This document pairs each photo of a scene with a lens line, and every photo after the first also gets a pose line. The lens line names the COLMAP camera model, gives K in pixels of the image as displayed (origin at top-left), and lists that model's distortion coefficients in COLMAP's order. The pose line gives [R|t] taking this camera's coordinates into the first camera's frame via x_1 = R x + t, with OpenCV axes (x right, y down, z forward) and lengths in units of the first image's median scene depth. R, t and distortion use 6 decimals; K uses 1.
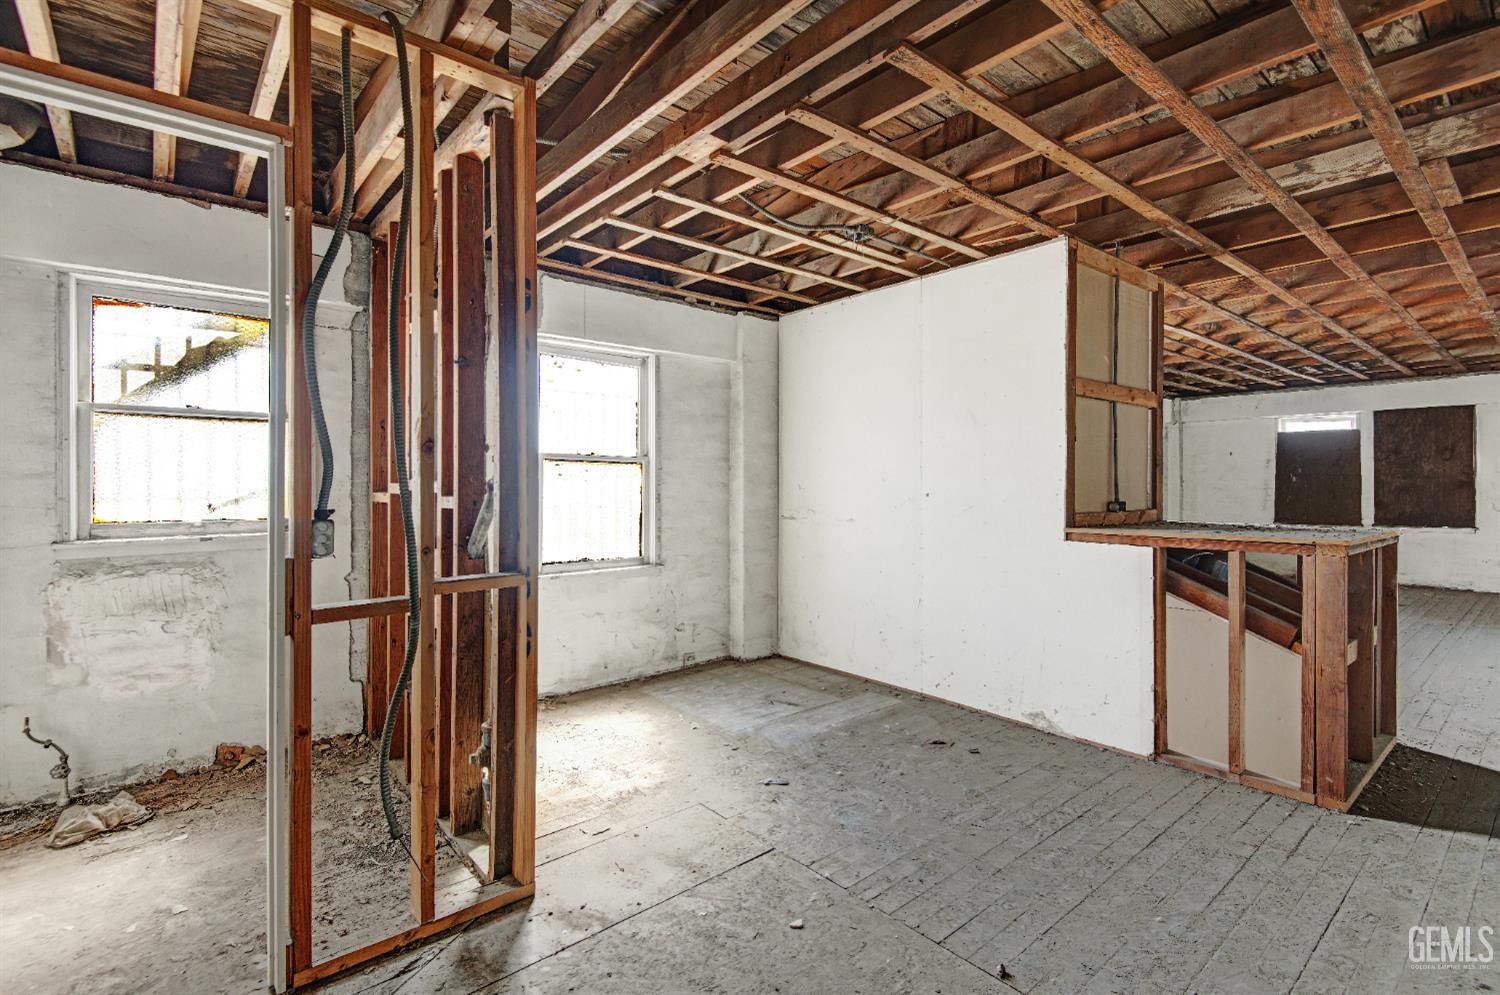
lens RADIAL K [[693.0, 0, 752.2], [0, 693.0, 490.0], [0, 0, 1]] dist [0.036373, -0.003204]
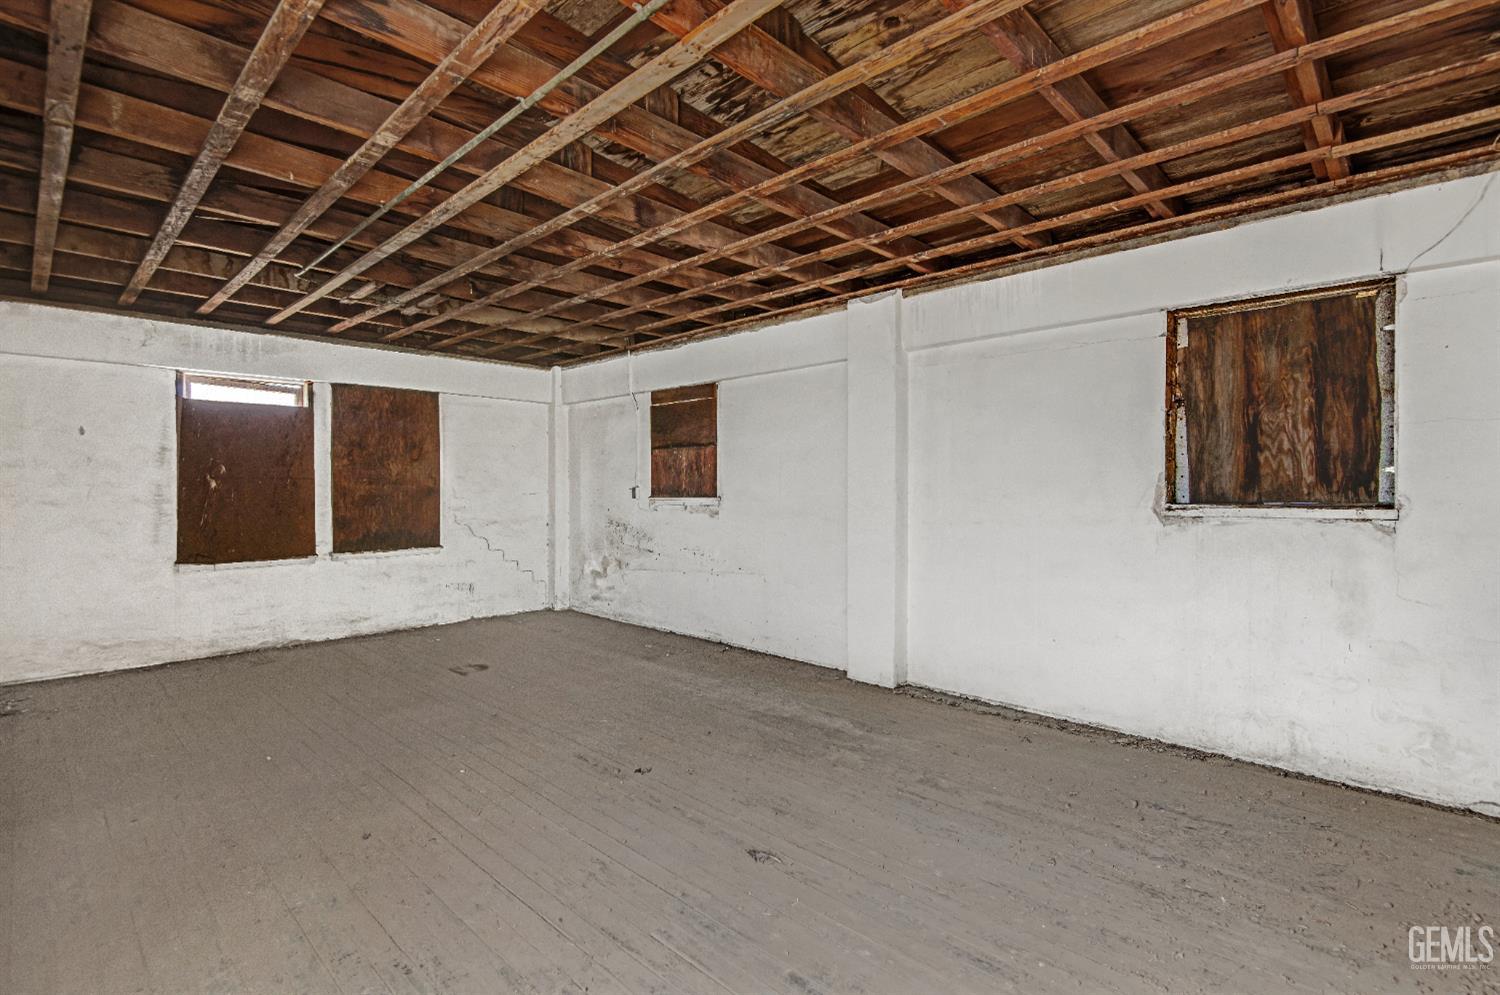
lens RADIAL K [[708.2, 0, 752.6], [0, 708.2, 495.5], [0, 0, 1]] dist [0.002150, -0.000726]
pose [[-0.107612, -0.008723, 0.994155, 0.173469], [0.007619, 0.999925, 0.009599, -0.008754], [-0.994164, 0.008607, -0.107537, 0.696325]]
